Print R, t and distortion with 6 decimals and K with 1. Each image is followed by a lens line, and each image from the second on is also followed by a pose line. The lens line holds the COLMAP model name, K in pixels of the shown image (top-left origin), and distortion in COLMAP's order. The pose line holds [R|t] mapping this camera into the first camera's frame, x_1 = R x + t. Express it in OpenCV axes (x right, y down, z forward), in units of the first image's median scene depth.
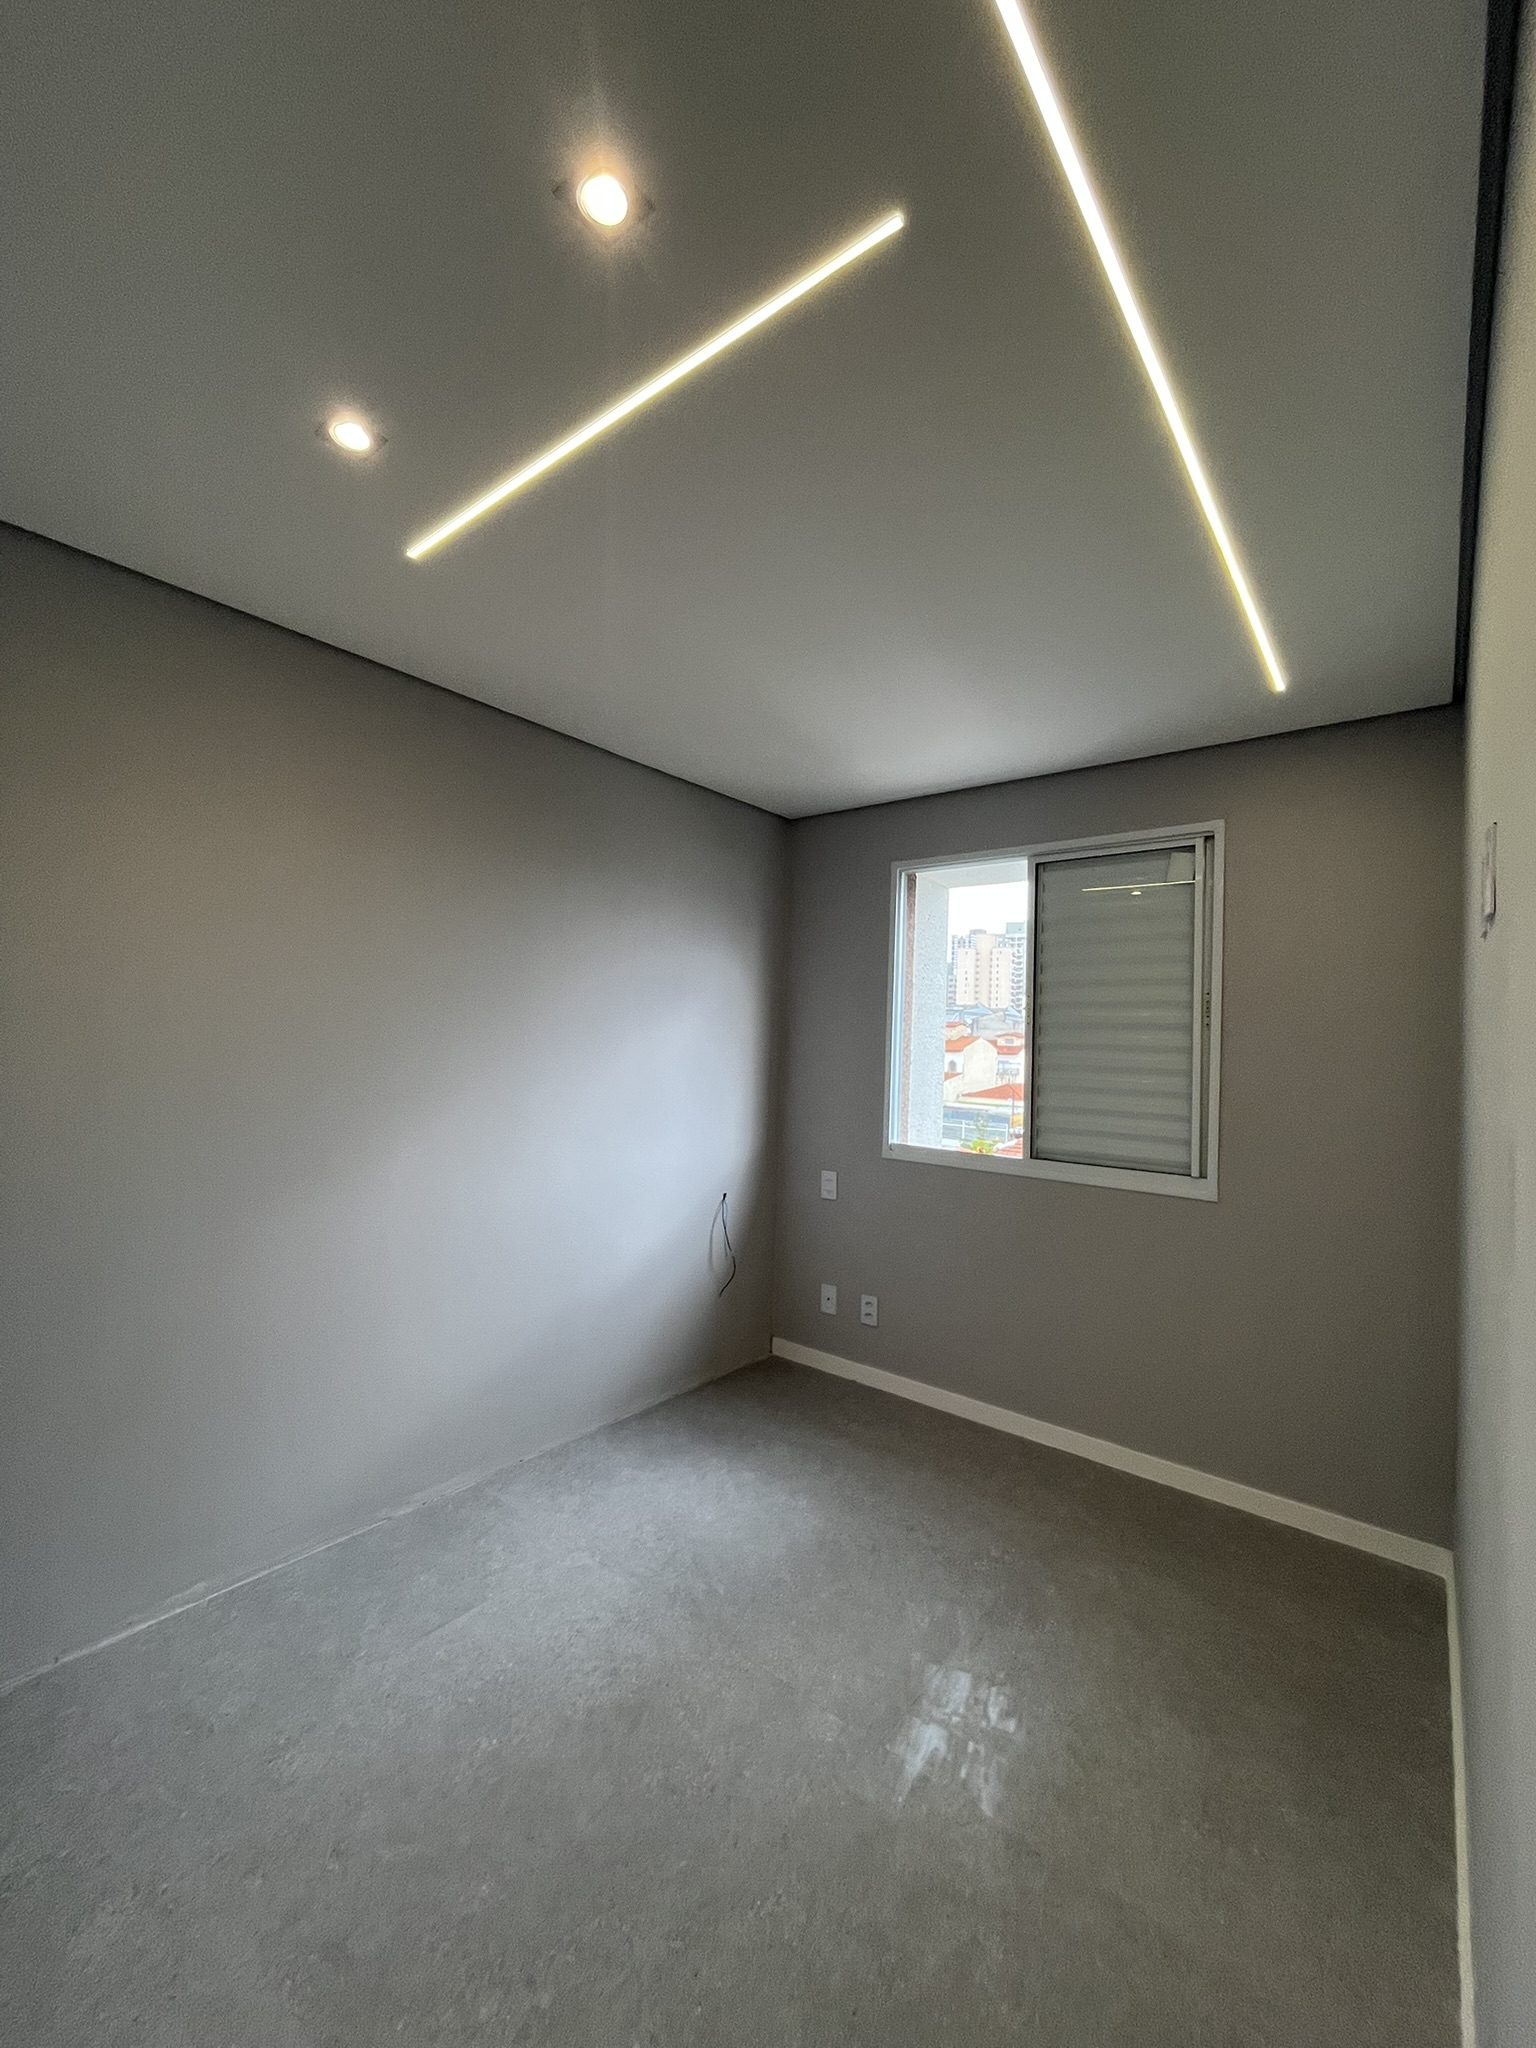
lens RADIAL K [[829.2, 0, 764.4], [0, 829.2, 1021.6], [0, 0, 1]] dist [-0.002417, 0.000058]
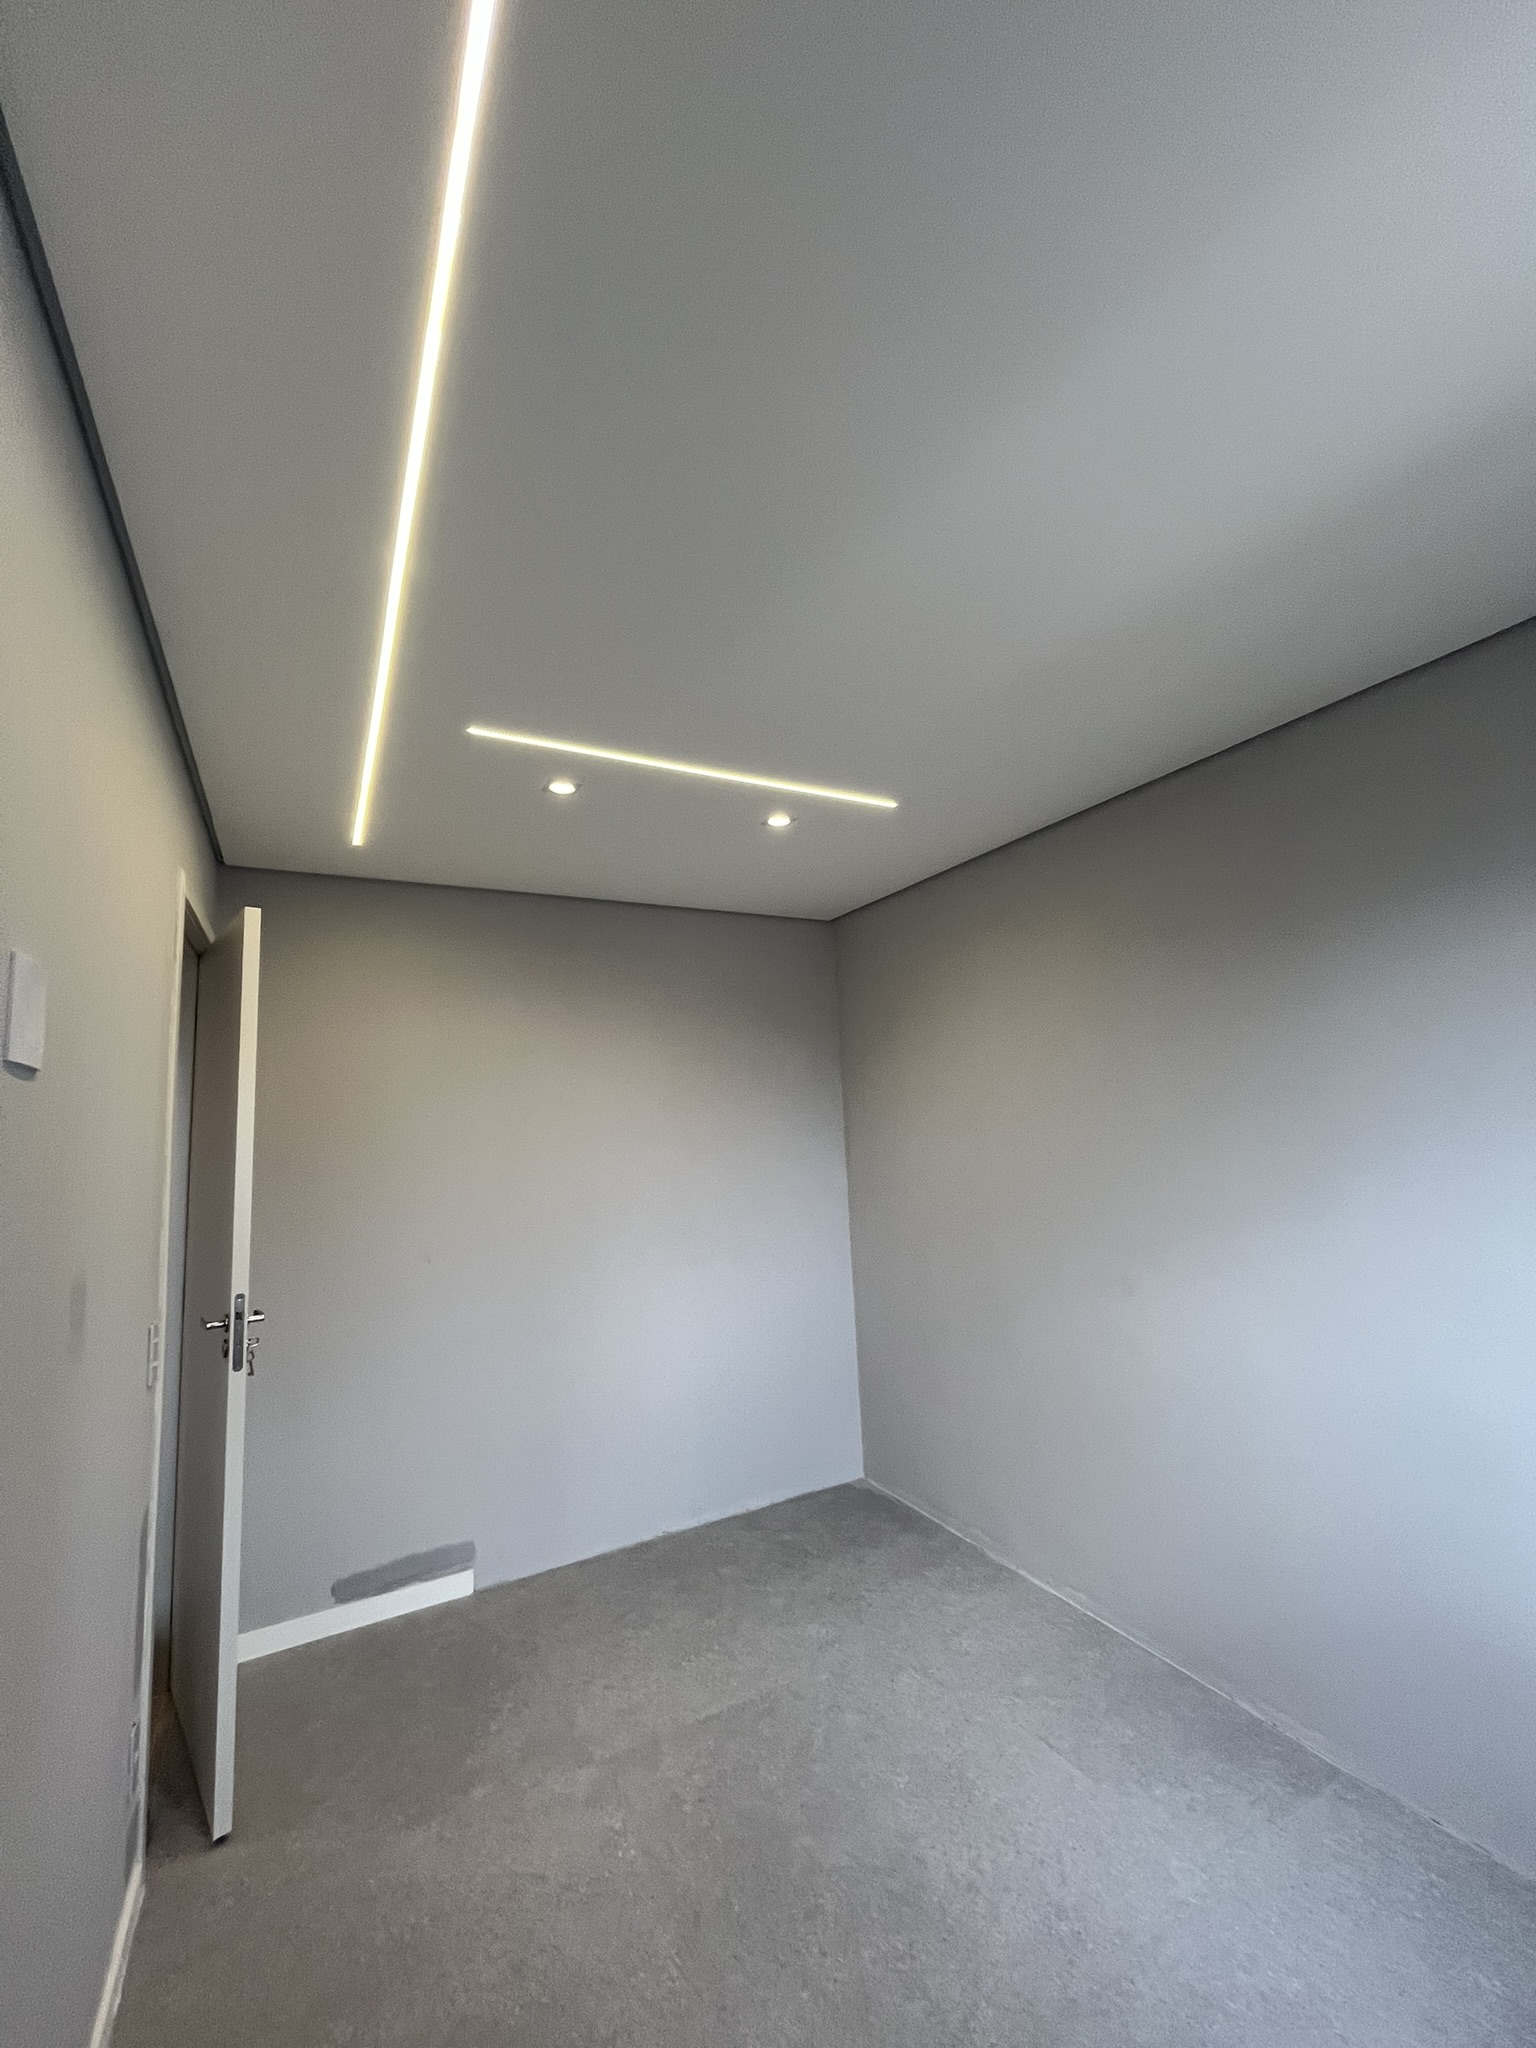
lens RADIAL K [[829.2, 0, 762.7], [0, 829.2, 1018.0], [0, 0, 1]] dist [-0.002417, 0.000058]
pose [[-0.391301, -0.133114, -0.910584, 0.561651], [0.054180, 0.984435, -0.167192, 0.002545], [0.918666, -0.114758, -0.377998, 0.828855]]
